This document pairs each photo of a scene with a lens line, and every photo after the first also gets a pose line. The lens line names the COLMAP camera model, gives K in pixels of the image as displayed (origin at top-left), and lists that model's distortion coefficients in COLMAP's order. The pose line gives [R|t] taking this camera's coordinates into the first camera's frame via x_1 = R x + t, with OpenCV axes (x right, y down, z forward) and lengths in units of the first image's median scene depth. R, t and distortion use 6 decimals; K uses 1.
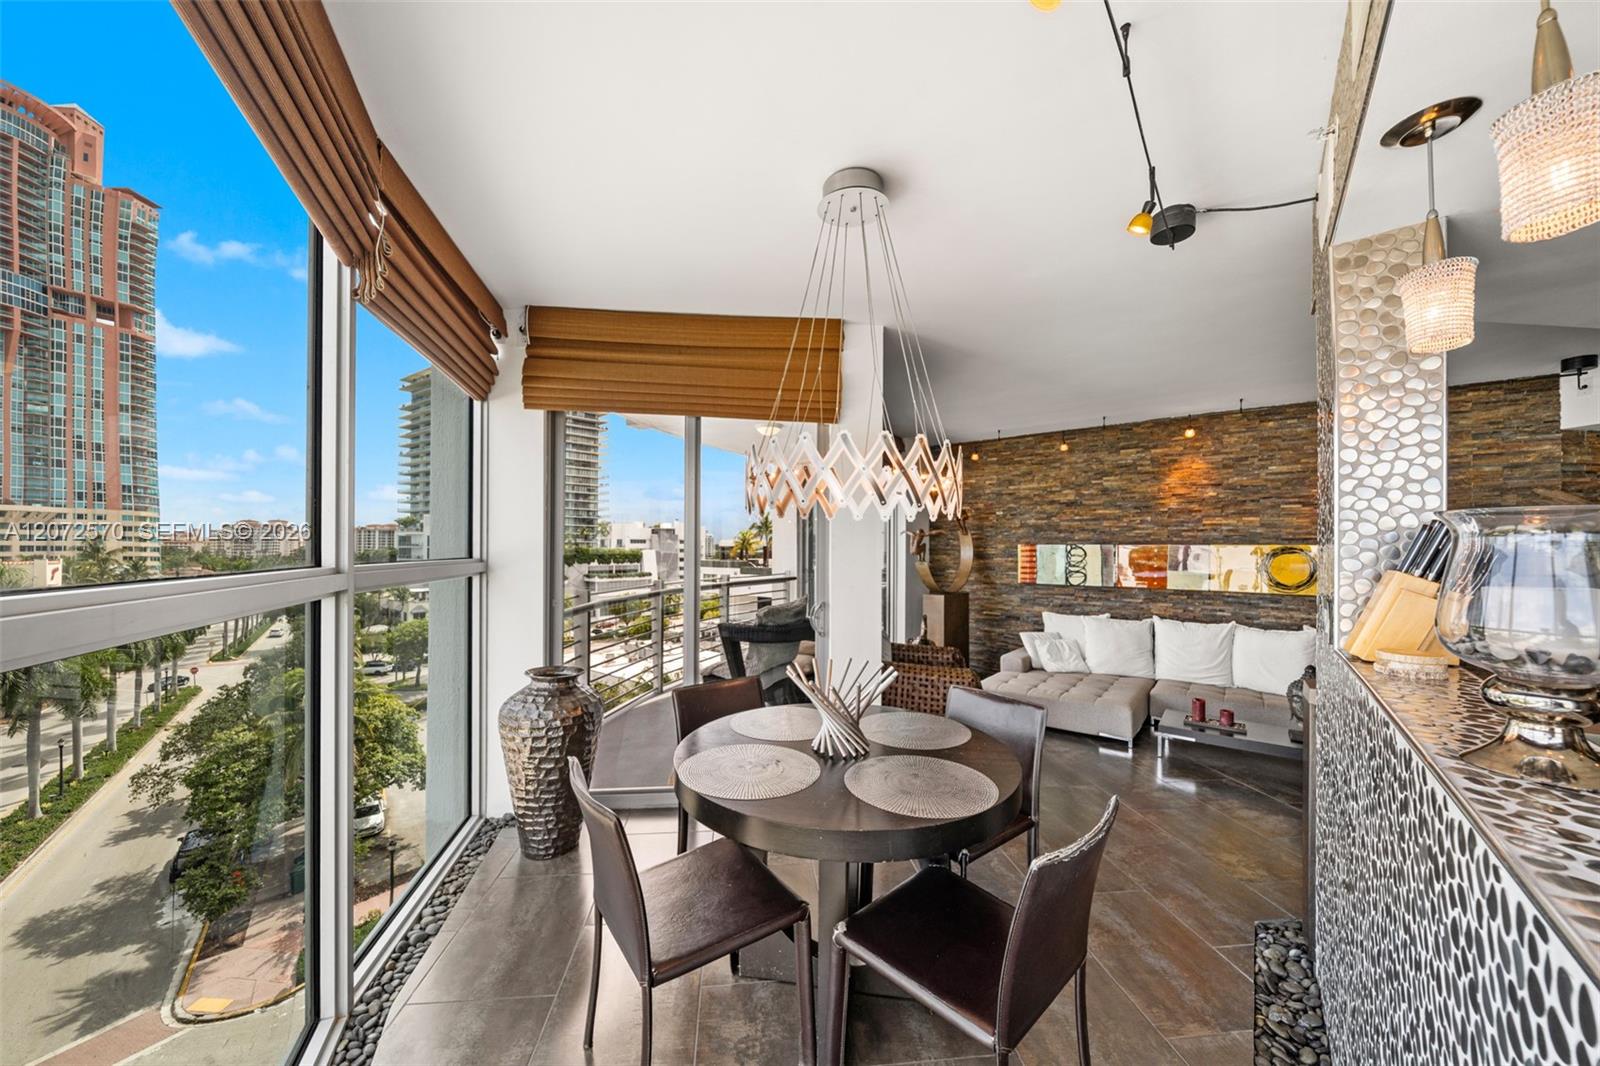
lens RADIAL K [[562.7, 0, 804.3], [0, 562.7, 545.6], [0, 0, 1]] dist [0.002701, -0.000942]
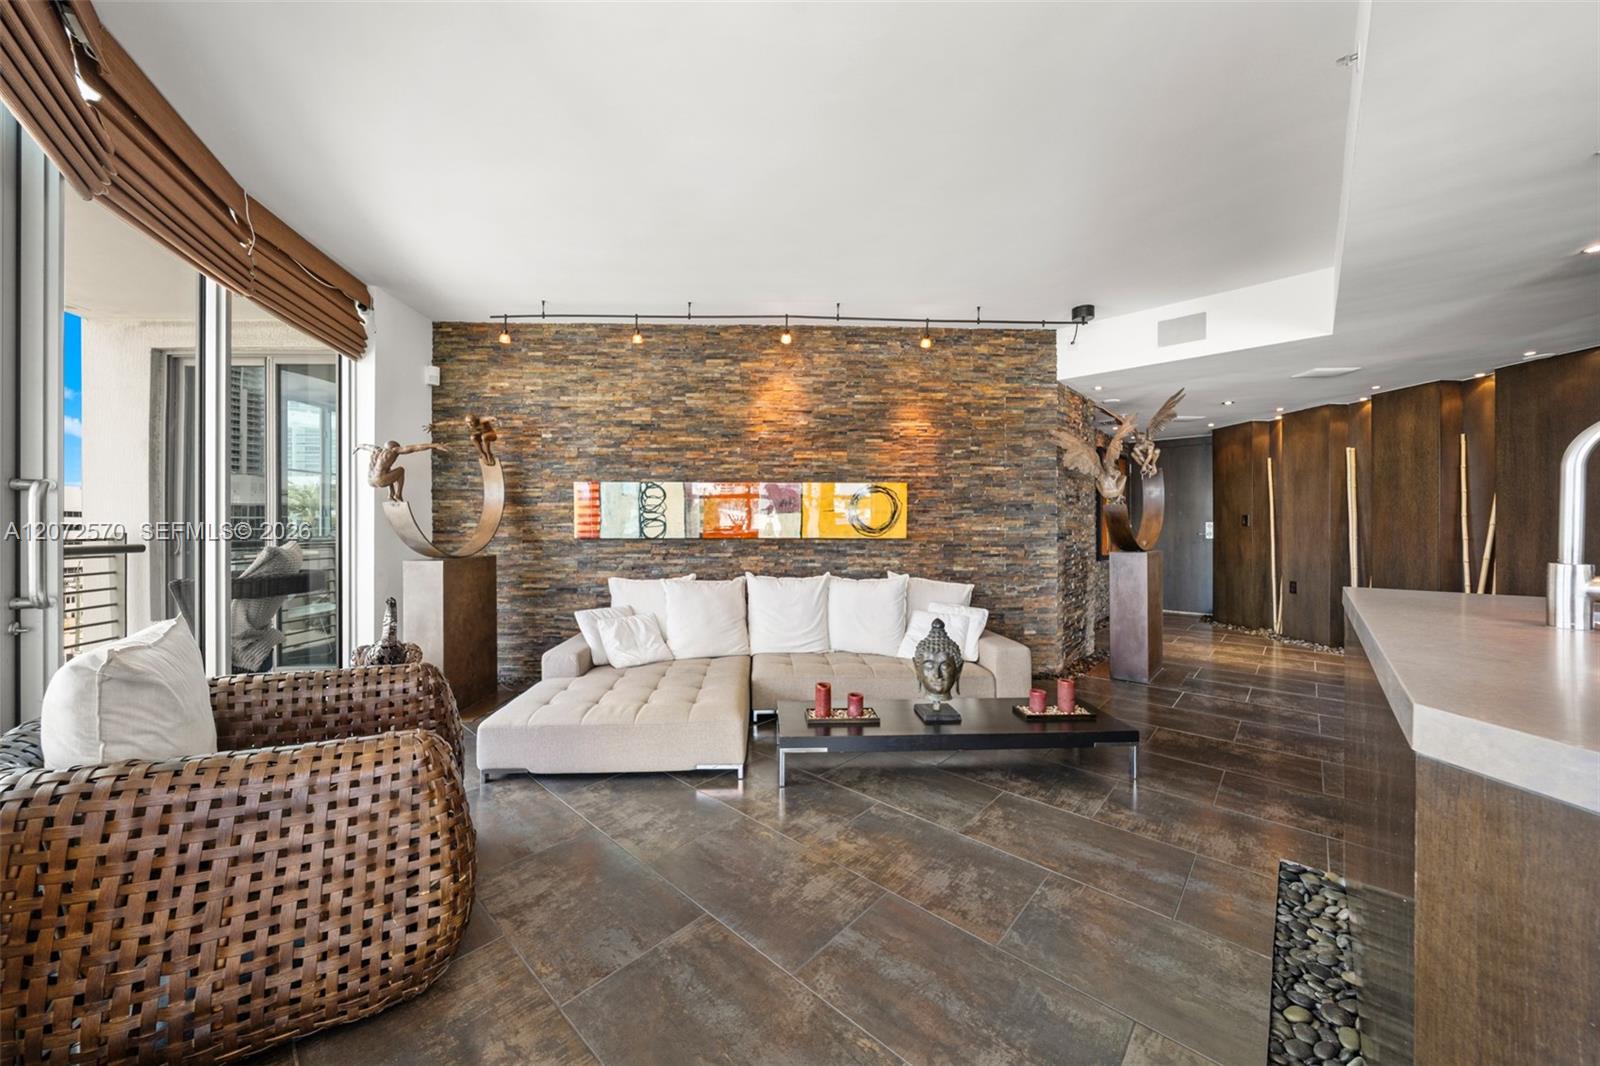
lens RADIAL K [[562.7, 0, 778.8], [0, 562.7, 522.7], [0, 0, 1]] dist [0.002701, -0.000942]
pose [[0.771026, -0.003629, 0.636794, 0.144224], [0.000731, 0.999988, 0.004814, 0.046738], [-0.636804, -0.003247, 0.771019, 0.333716]]
